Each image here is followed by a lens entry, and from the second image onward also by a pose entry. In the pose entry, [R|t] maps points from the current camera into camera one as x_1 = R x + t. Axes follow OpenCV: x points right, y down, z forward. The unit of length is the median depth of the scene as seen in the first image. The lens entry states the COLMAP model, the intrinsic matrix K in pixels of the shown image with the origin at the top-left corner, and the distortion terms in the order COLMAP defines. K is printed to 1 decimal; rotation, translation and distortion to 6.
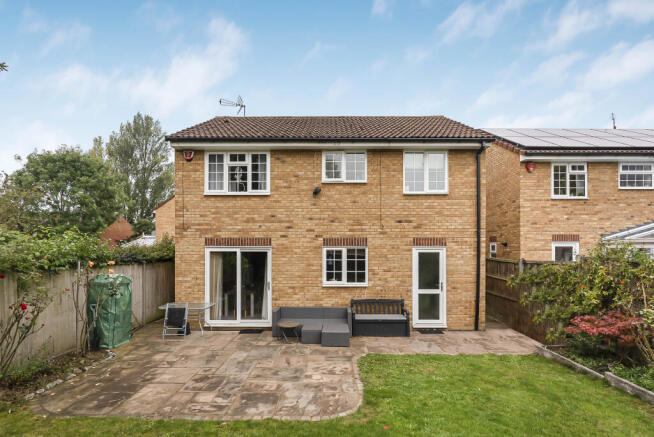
lens RADIAL K [[305.5, 0, 336.7], [0, 305.5, 248.8], [0, 0, 1]] dist [-0.004105, -0.000342]
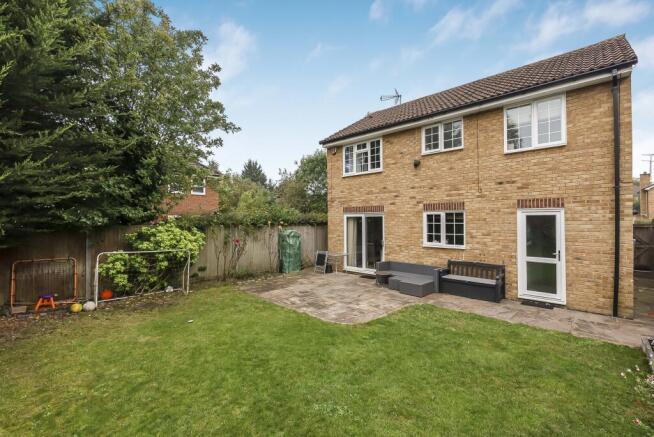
lens RADIAL K [[294.6, 0, 327.0], [0, 294.6, 218.5], [0, 0, 1]] dist [-0.002680, -0.000258]
pose [[0.718598, -0.007034, -0.695390, 0.456202], [0.003977, 0.999974, -0.006006, 0.024230], [0.695414, 0.001550, 0.718608, -0.032544]]
